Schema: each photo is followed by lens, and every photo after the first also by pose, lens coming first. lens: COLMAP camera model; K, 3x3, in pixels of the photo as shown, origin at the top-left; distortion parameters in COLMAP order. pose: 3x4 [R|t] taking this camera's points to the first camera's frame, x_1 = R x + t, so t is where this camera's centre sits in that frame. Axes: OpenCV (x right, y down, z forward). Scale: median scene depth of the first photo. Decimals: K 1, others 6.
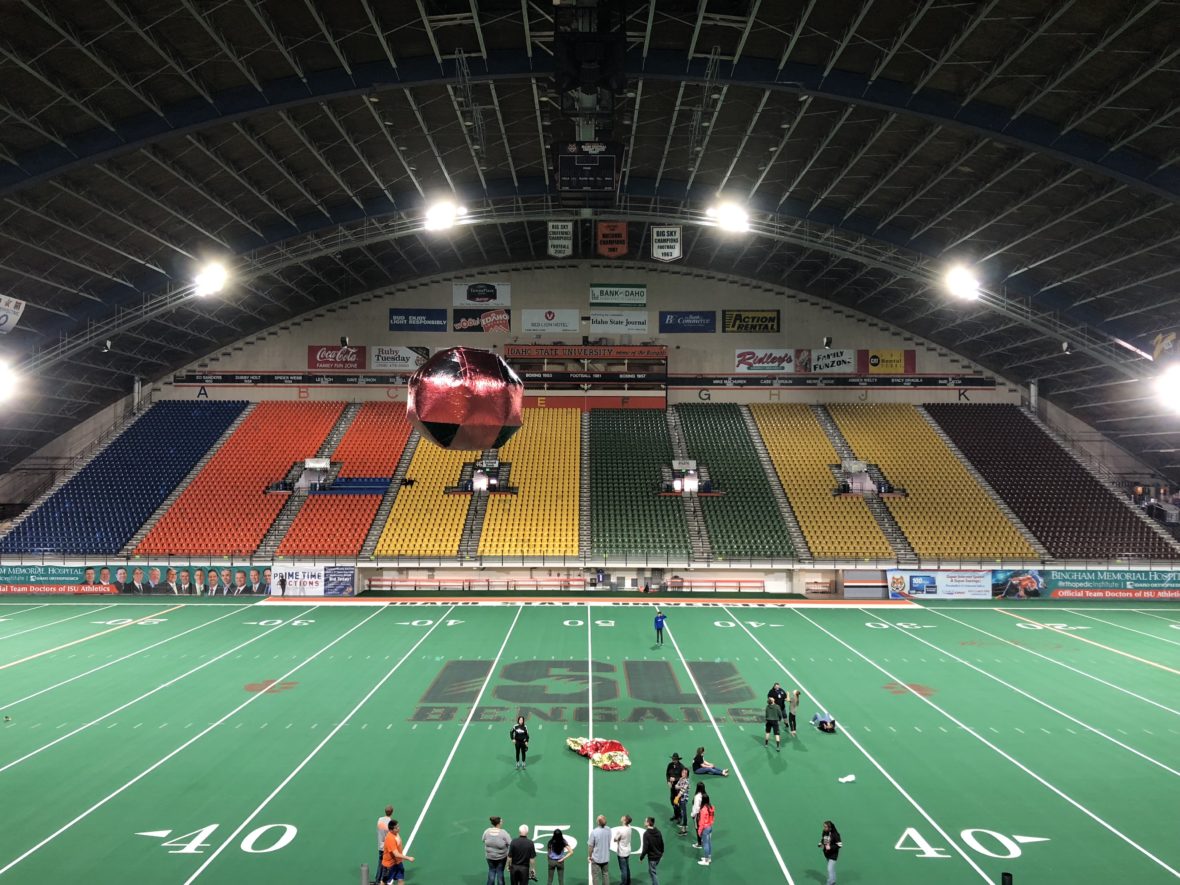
lens RADIAL K [[951.9, 0, 588.7], [0, 951.9, 440.1], [0, 0, 1]] dist [0.011345, 0.005515]
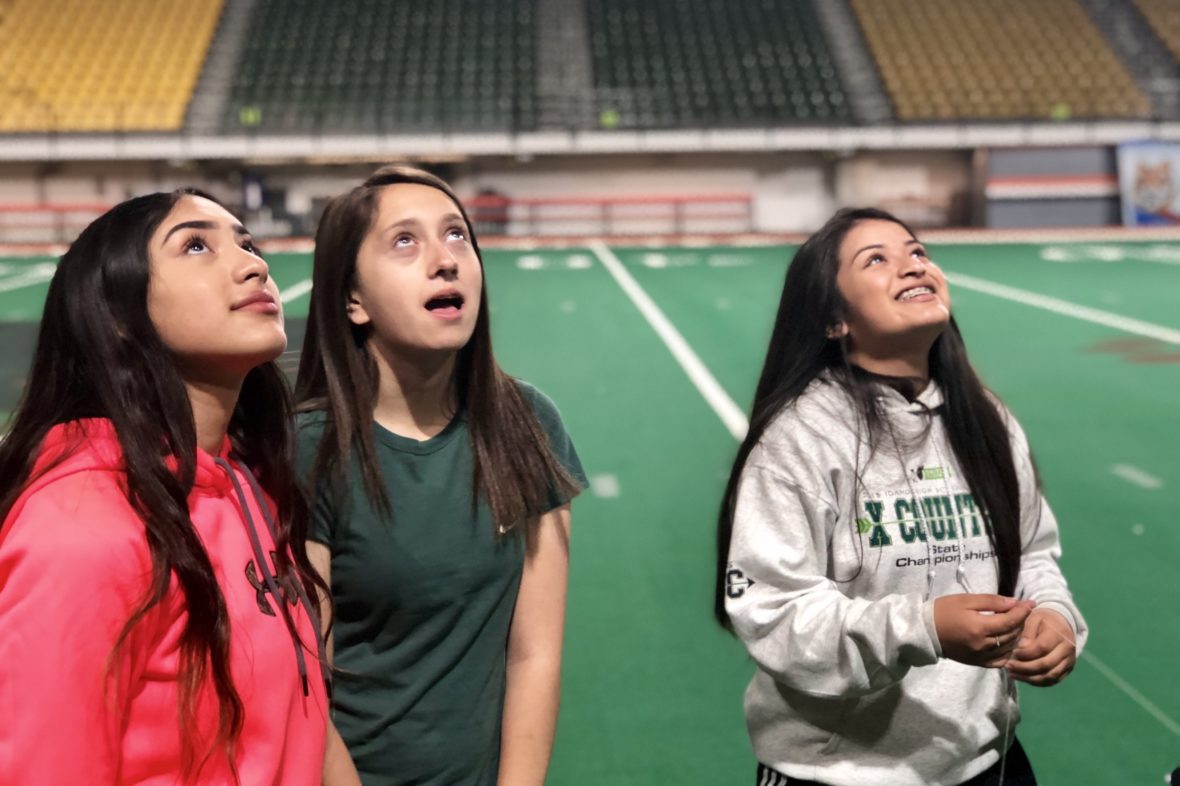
lens RADIAL K [[1953.7, 0, 590.3], [0, 1953.7, 393.6], [0, 0, 1]] dist [0.040918, 0.000000]
pose [[0.998785, -0.019566, 0.045230, 0.099374], [0.012008, 0.986769, 0.161687, 0.108478], [-0.047795, -0.160947, 0.985805, 0.332578]]
